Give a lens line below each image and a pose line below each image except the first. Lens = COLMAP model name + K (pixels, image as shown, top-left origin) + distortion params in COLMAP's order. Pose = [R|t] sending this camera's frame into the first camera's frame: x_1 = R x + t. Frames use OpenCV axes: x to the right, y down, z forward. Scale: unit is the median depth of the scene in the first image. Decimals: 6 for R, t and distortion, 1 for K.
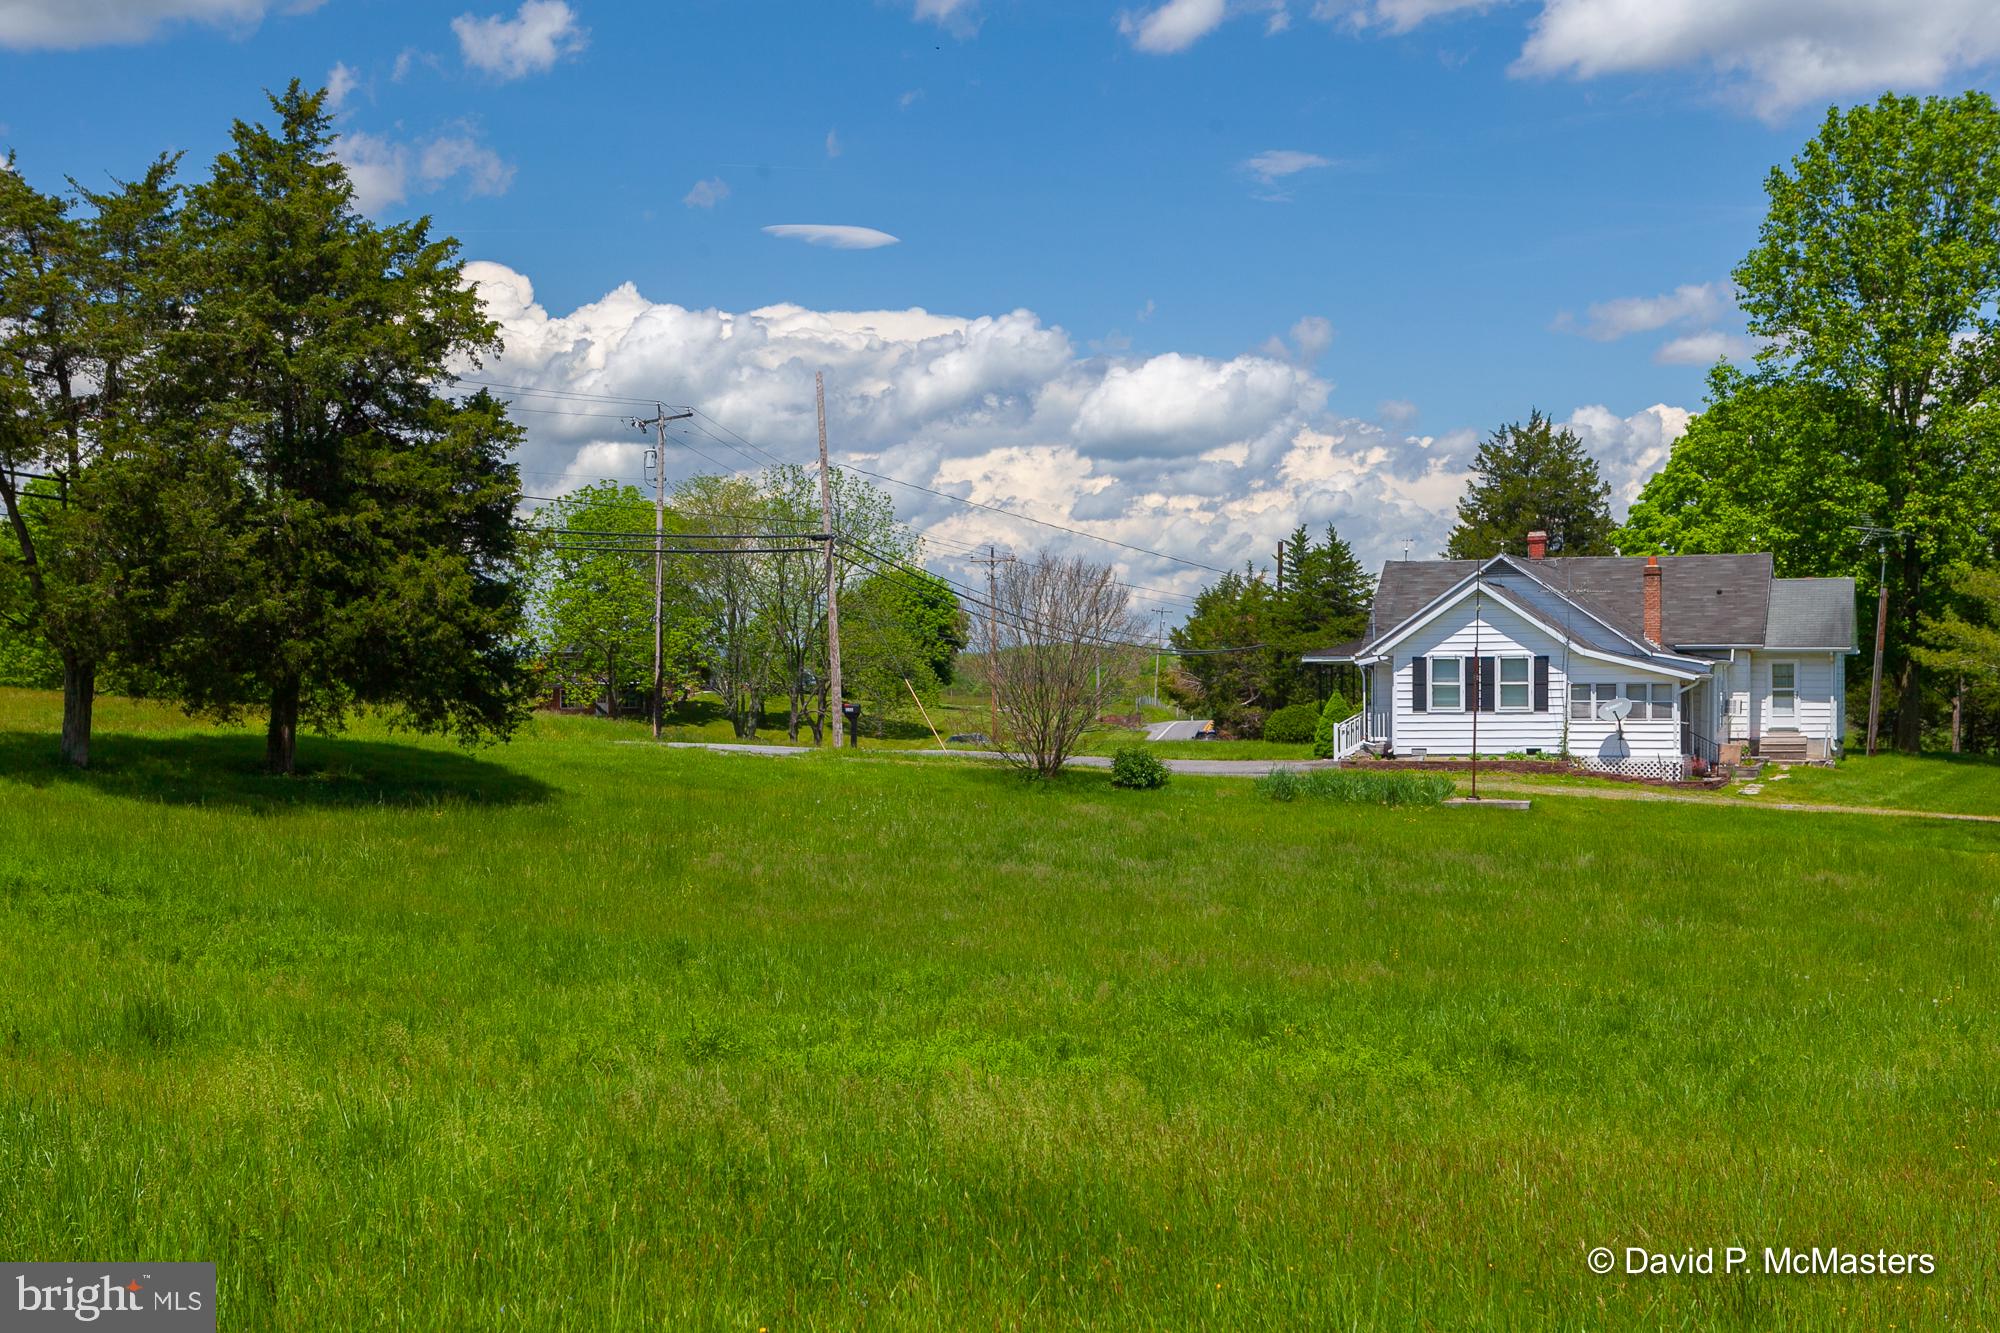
lens RADIAL K [[3220.5, 0, 896.8], [0, 3220.5, 727.2], [0, 0, 1]] dist [0.199960, 0.000000]
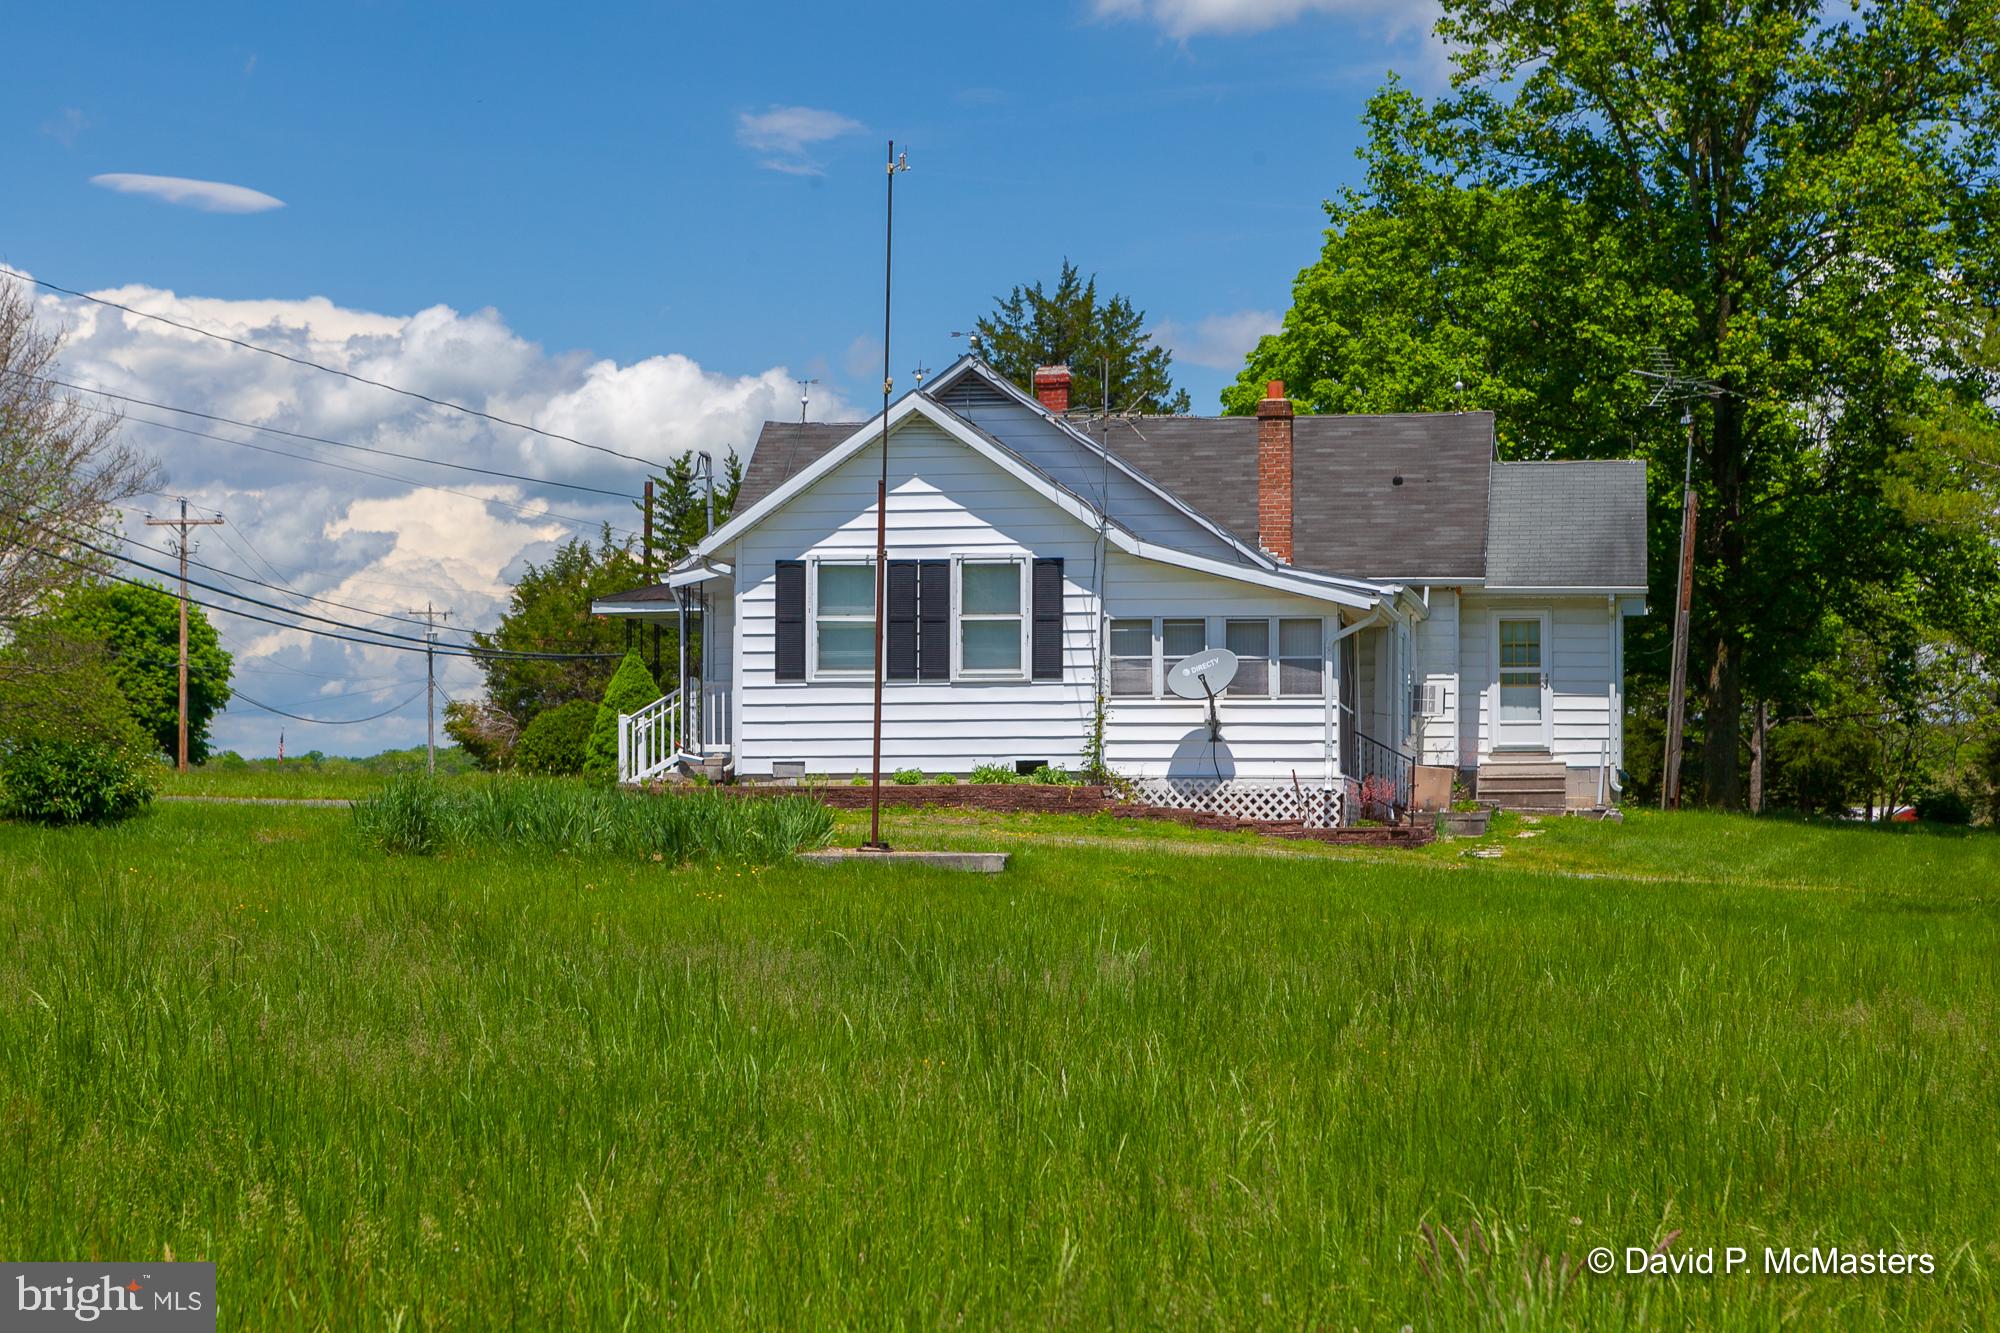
lens RADIAL K [[4013.8, 0, 998.5], [0, 4013.8, 665.8], [0, 0, 1]] dist [0.081795, 0.000000]
pose [[0.985752, 0.014075, 0.167616, 0.088277], [-0.005280, 0.998591, -0.052802, 0.021046], [-0.168123, 0.051164, 0.984437, 0.404957]]
